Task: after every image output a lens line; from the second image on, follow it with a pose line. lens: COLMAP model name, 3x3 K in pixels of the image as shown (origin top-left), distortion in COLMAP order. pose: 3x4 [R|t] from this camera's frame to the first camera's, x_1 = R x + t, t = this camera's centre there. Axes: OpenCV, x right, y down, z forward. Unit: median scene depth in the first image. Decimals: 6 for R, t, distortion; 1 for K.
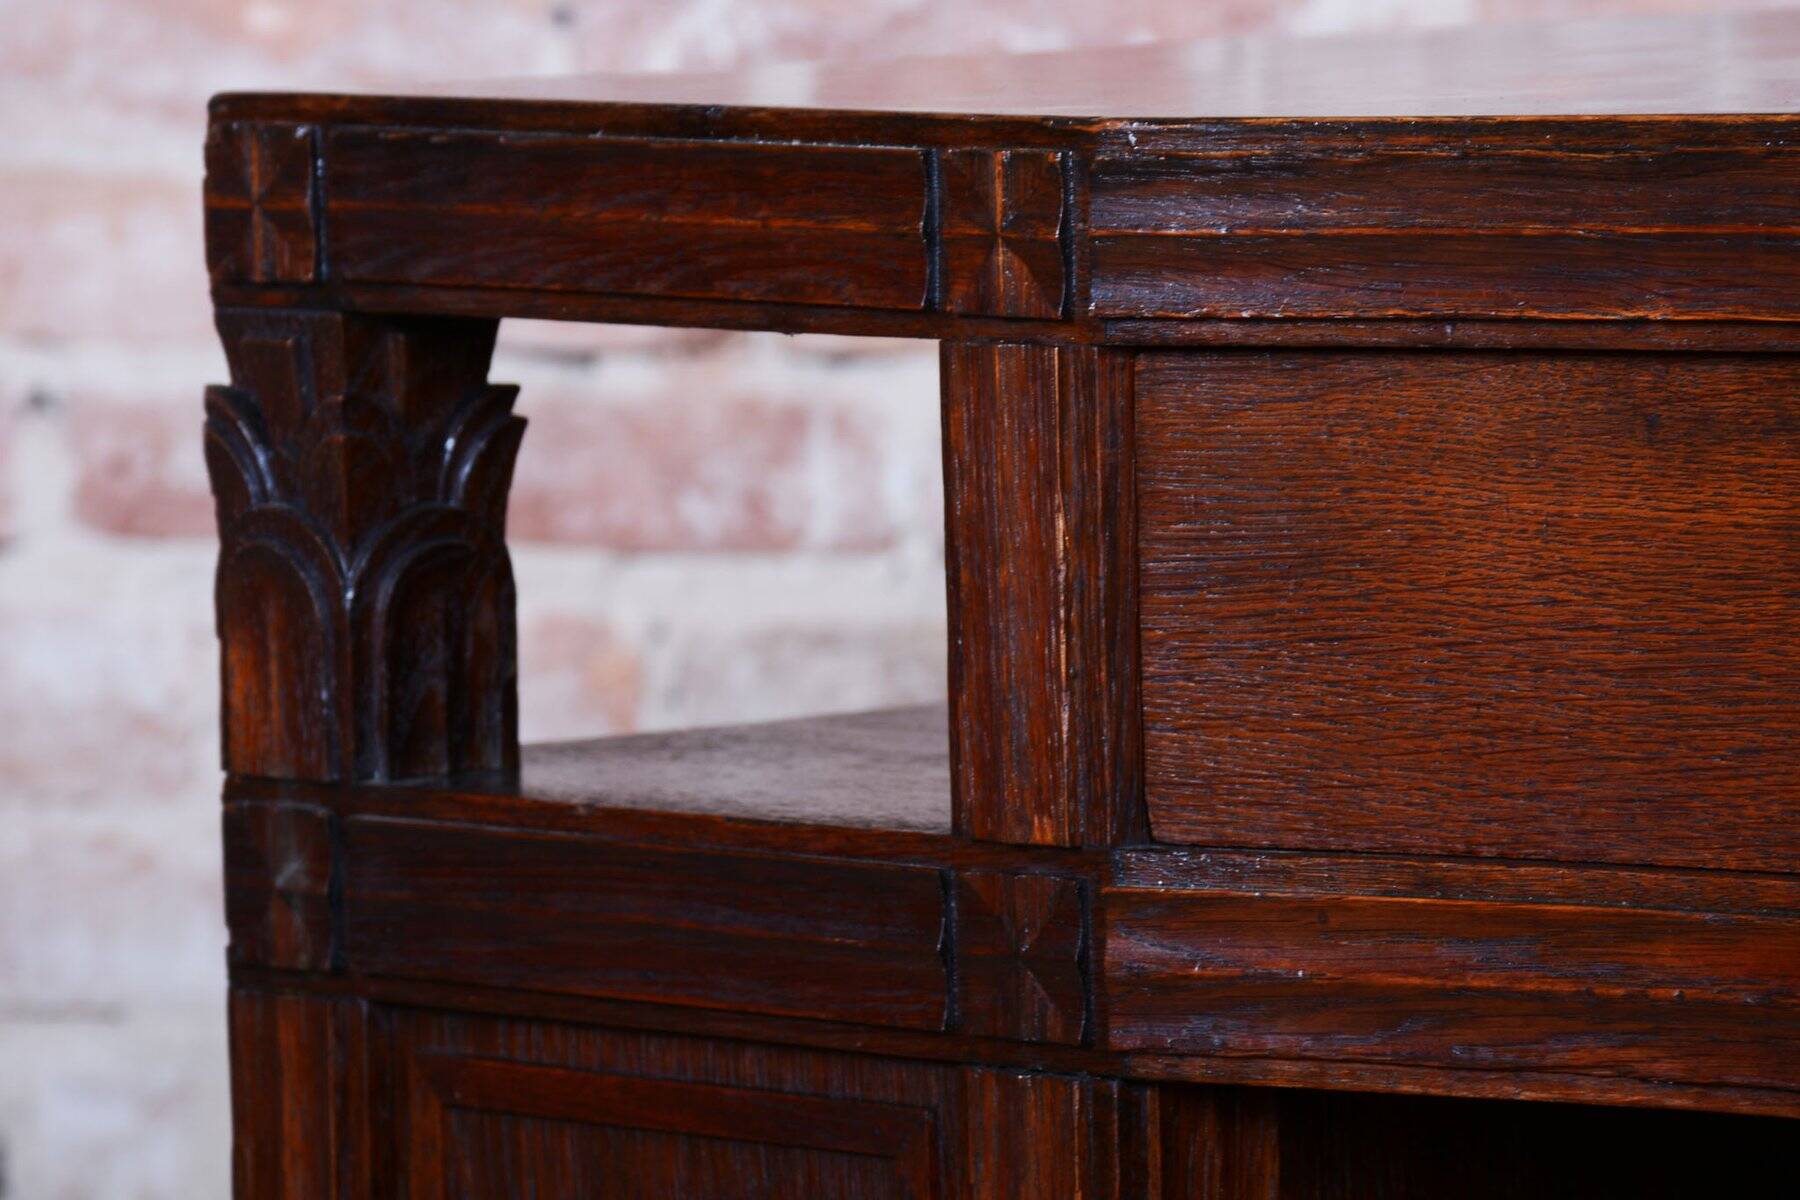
lens RADIAL K [[11905.4, 0, 900.1], [0, 11905.4, 600.3], [0, 0, 1]] dist [1.711542, 5.857305]
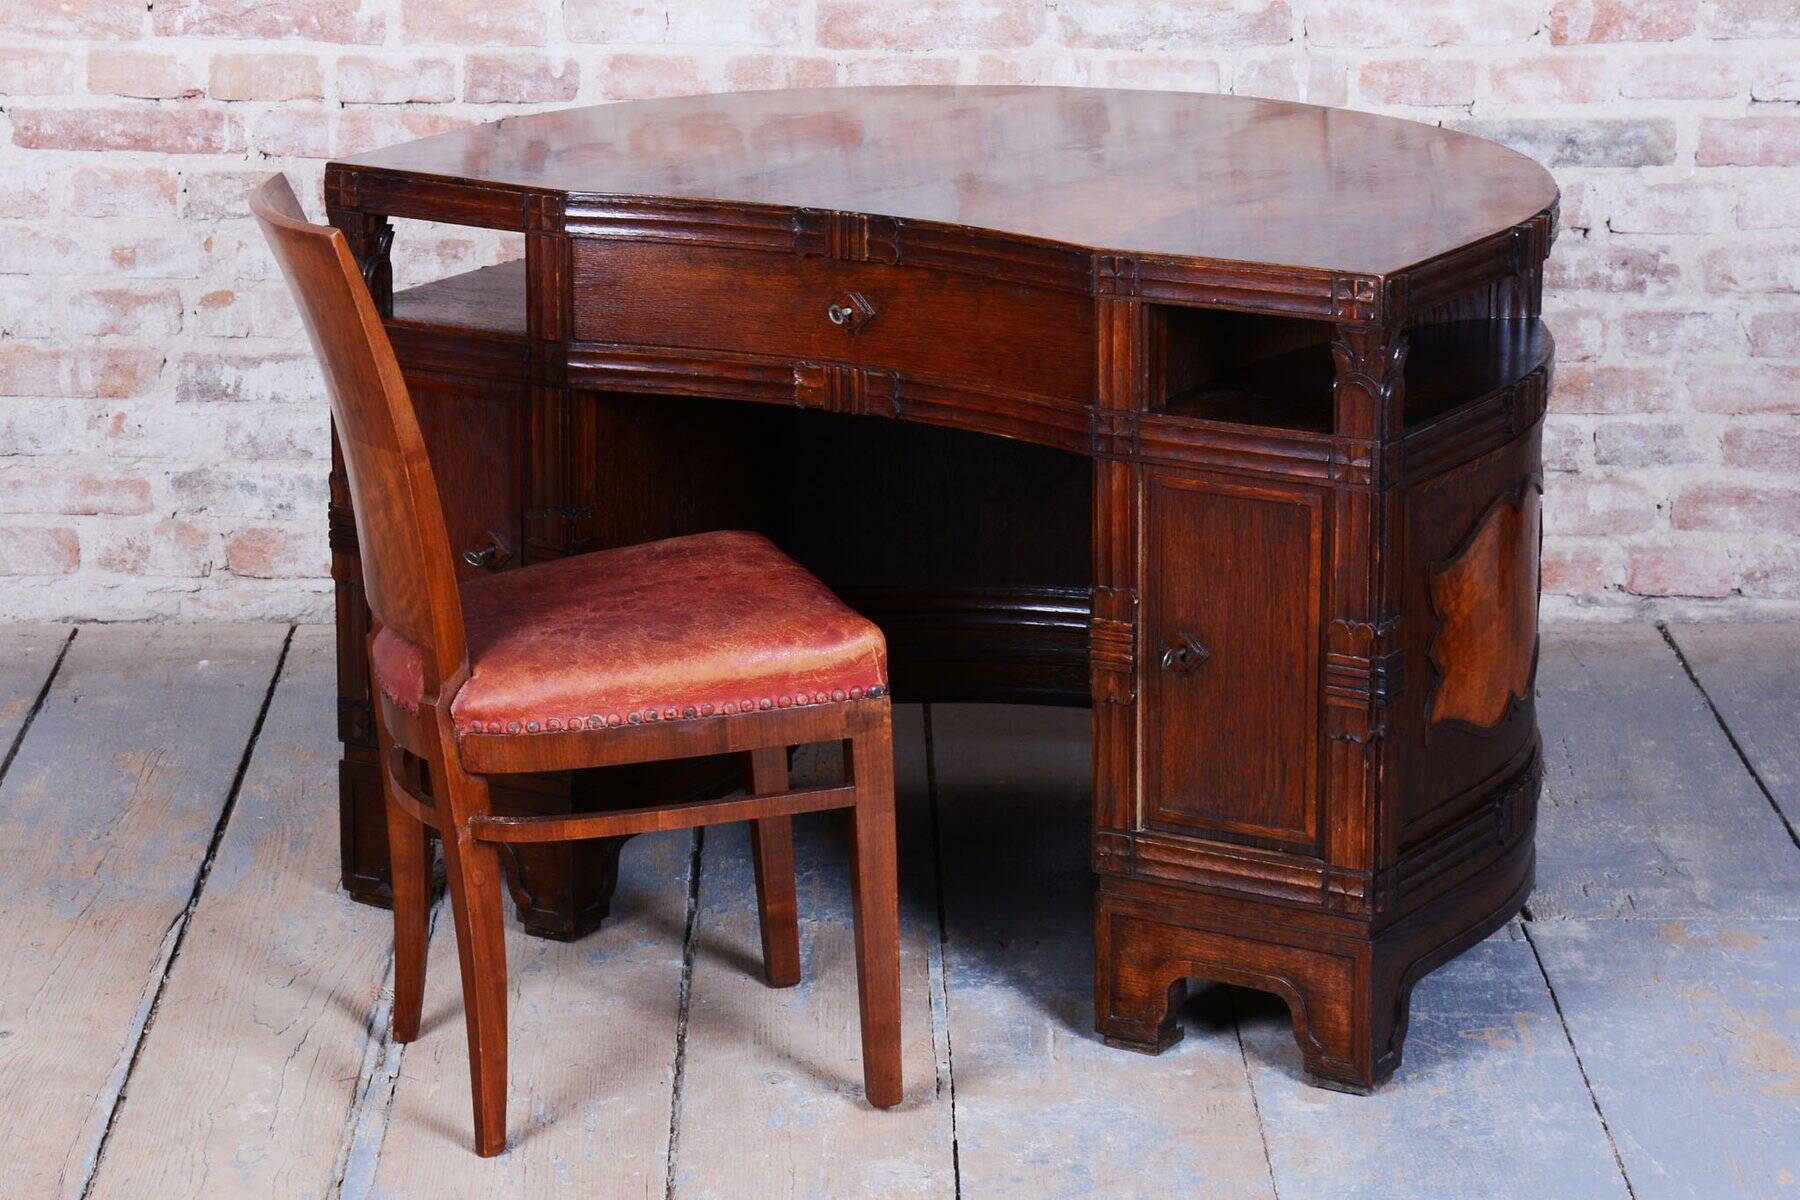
lens RADIAL K [[5337.2, 0, 830.4], [0, 5337.2, 562.7], [0, 0, 1]] dist [0.368494, 0.857841]
pose [[0.956281, -0.047668, 0.288538, -0.472981], [-0.000140, 0.986552, 0.163445, -0.227090], [-0.292449, -0.156340, 0.943415, -1.003247]]
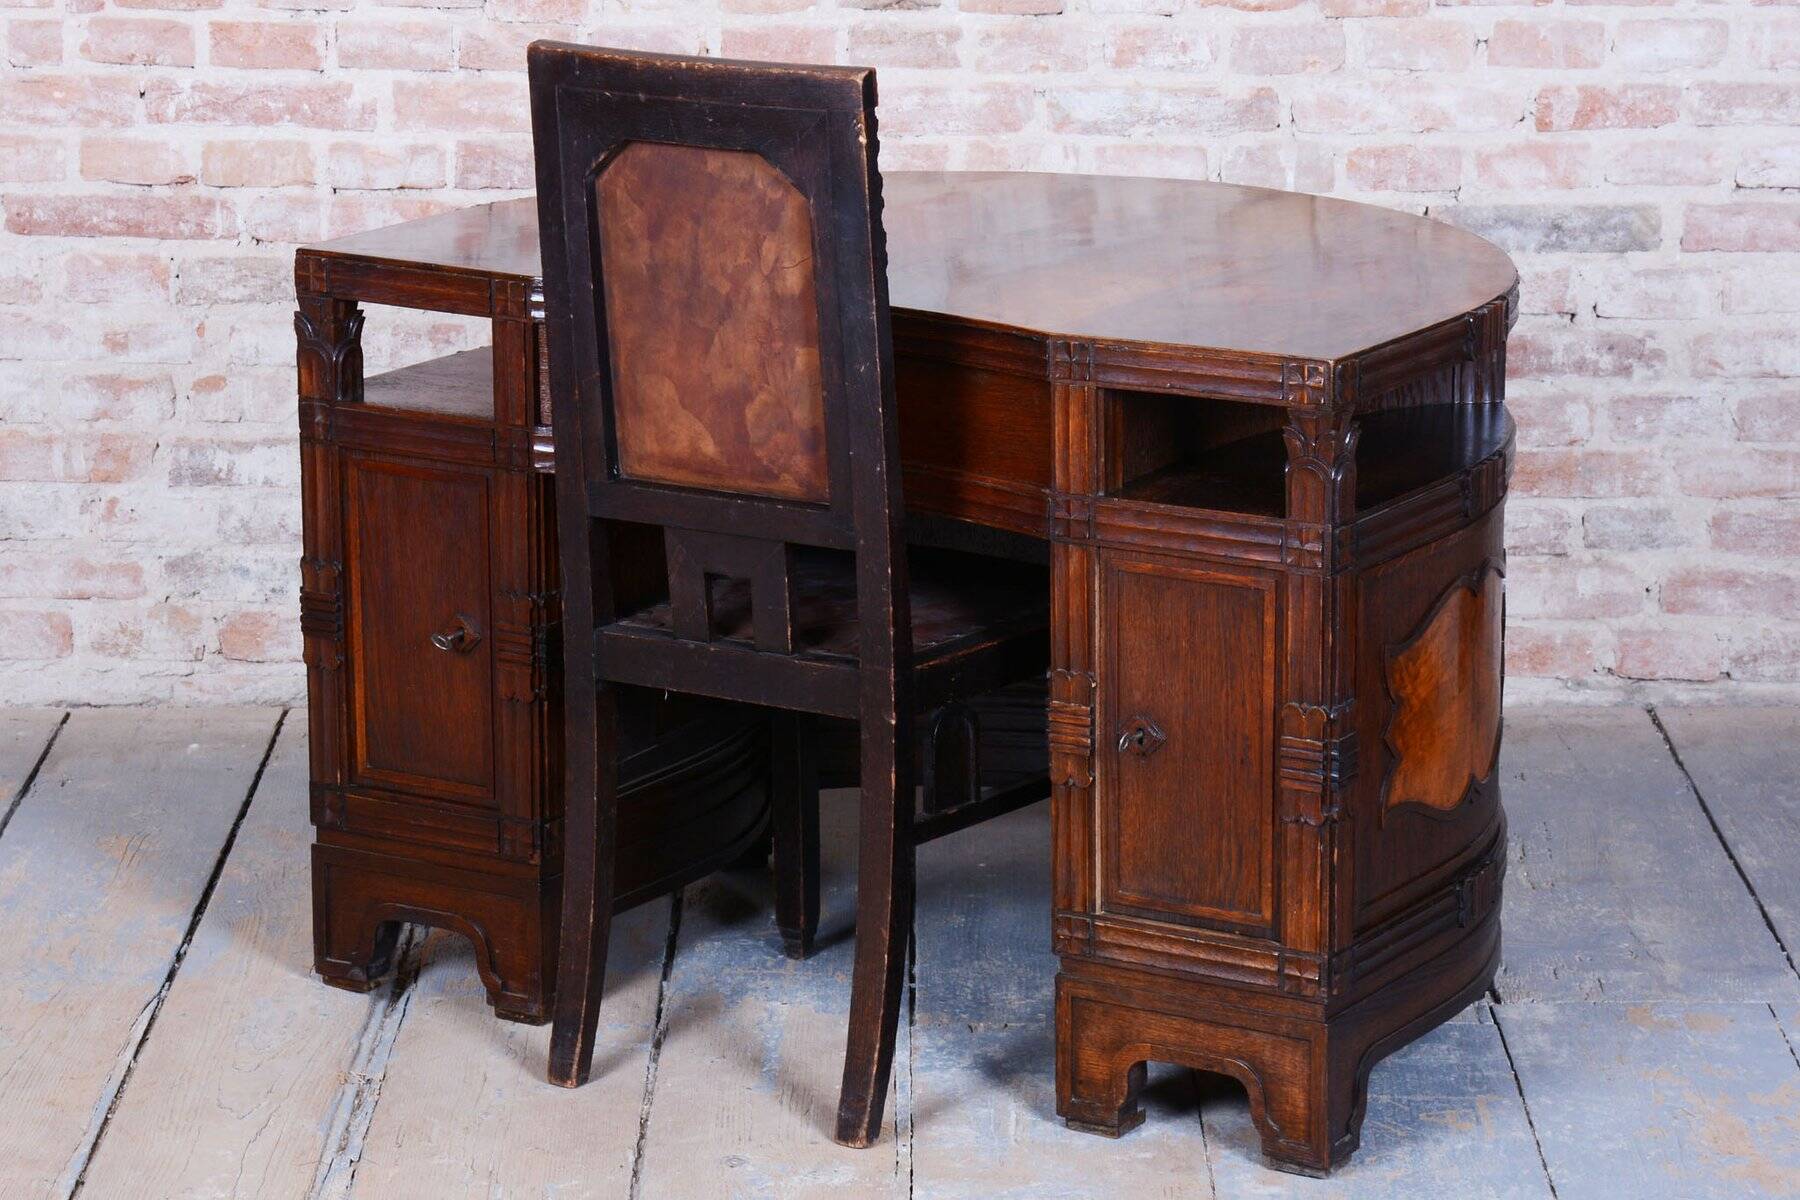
lens RADIAL K [[5335.9, 0, 884.3], [0, 5335.9, 569.3], [0, 0, 1]] dist [0.383616, 0.465018]
pose [[0.958107, -0.044099, 0.282995, -0.430632], [0.001375, 0.988772, 0.149424, -0.228611], [-0.286407, -0.142775, 0.947410, -1.023218]]
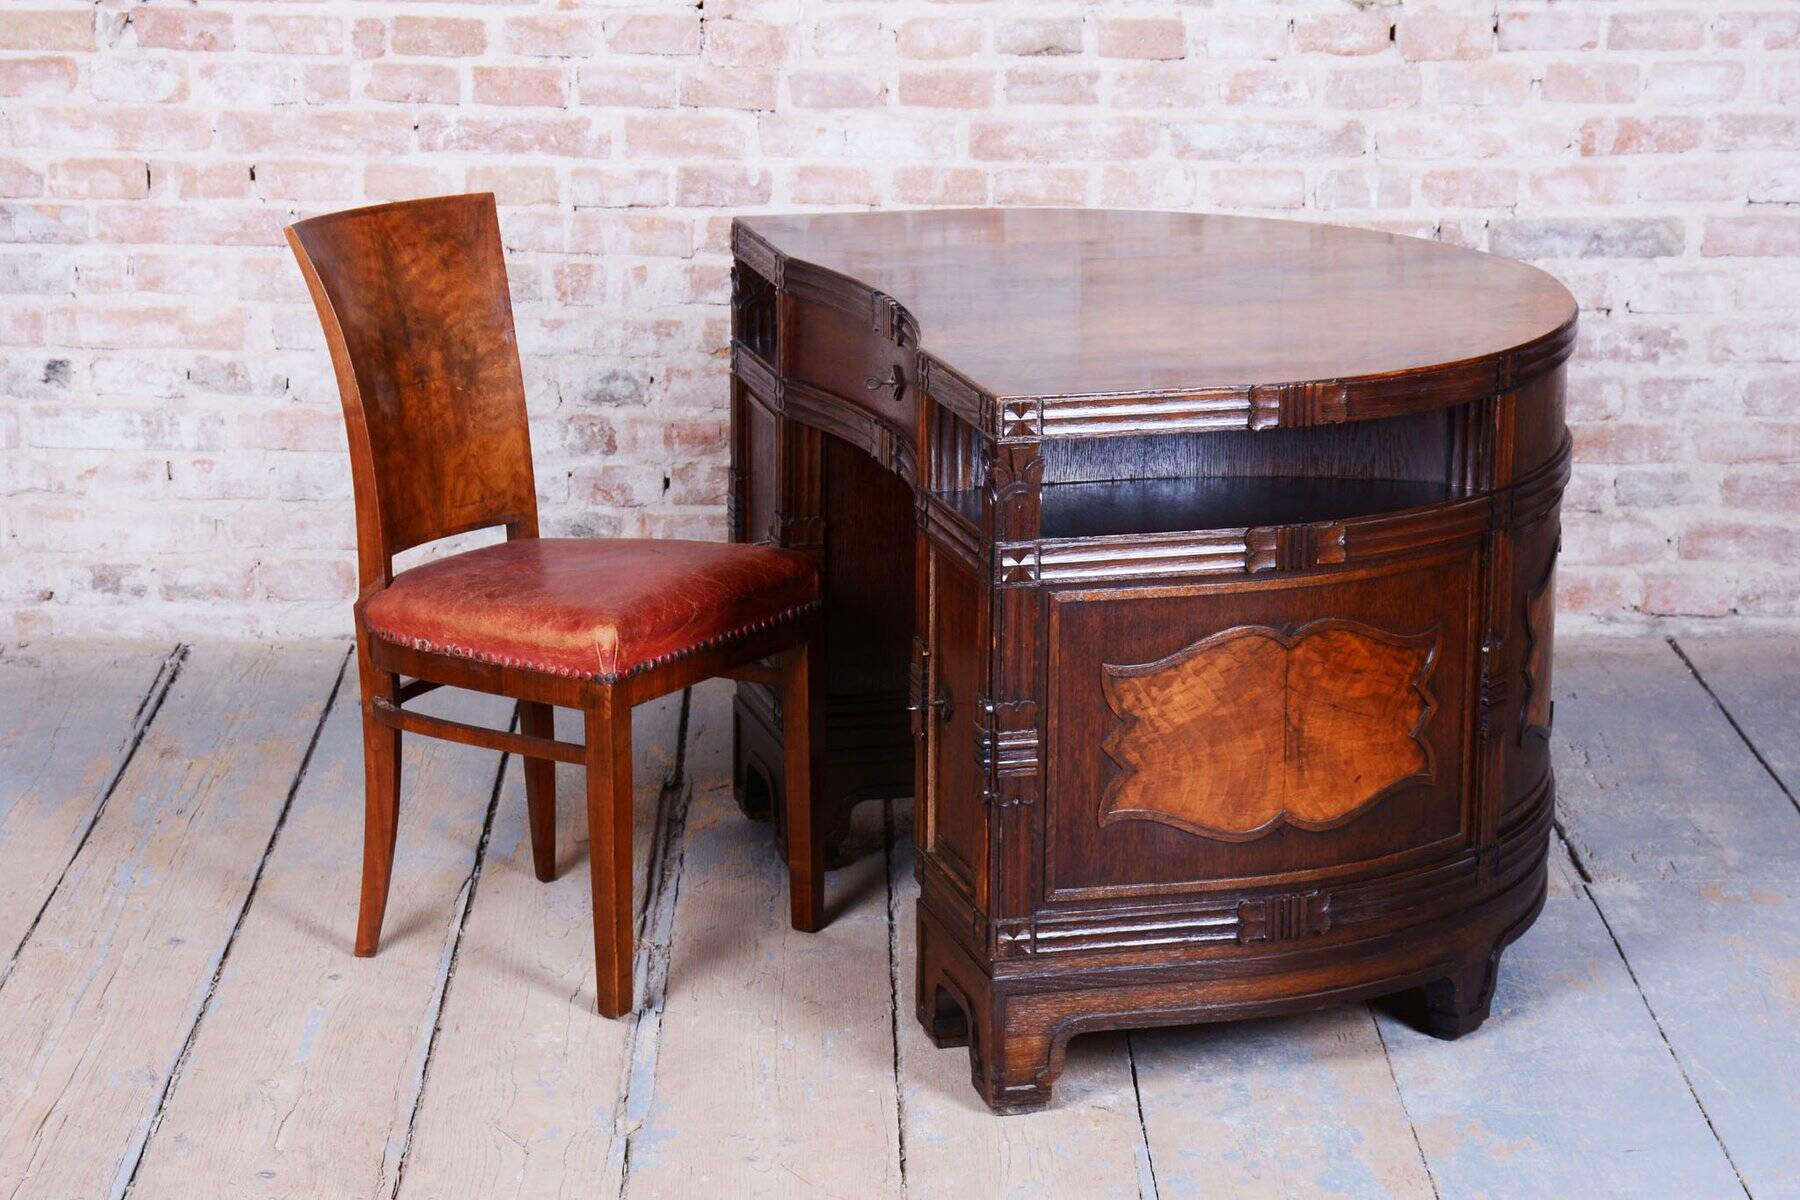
lens RADIAL K [[4461.4, 0, 897.1], [0, 4461.4, 608.1], [0, 0, 1]] dist [0.383378, 0.705520]
pose [[0.952908, -0.049924, 0.299121, -0.549429], [-0.000181, 0.986263, 0.165185, -0.222848], [-0.303258, -0.157460, 0.939809, -0.994612]]
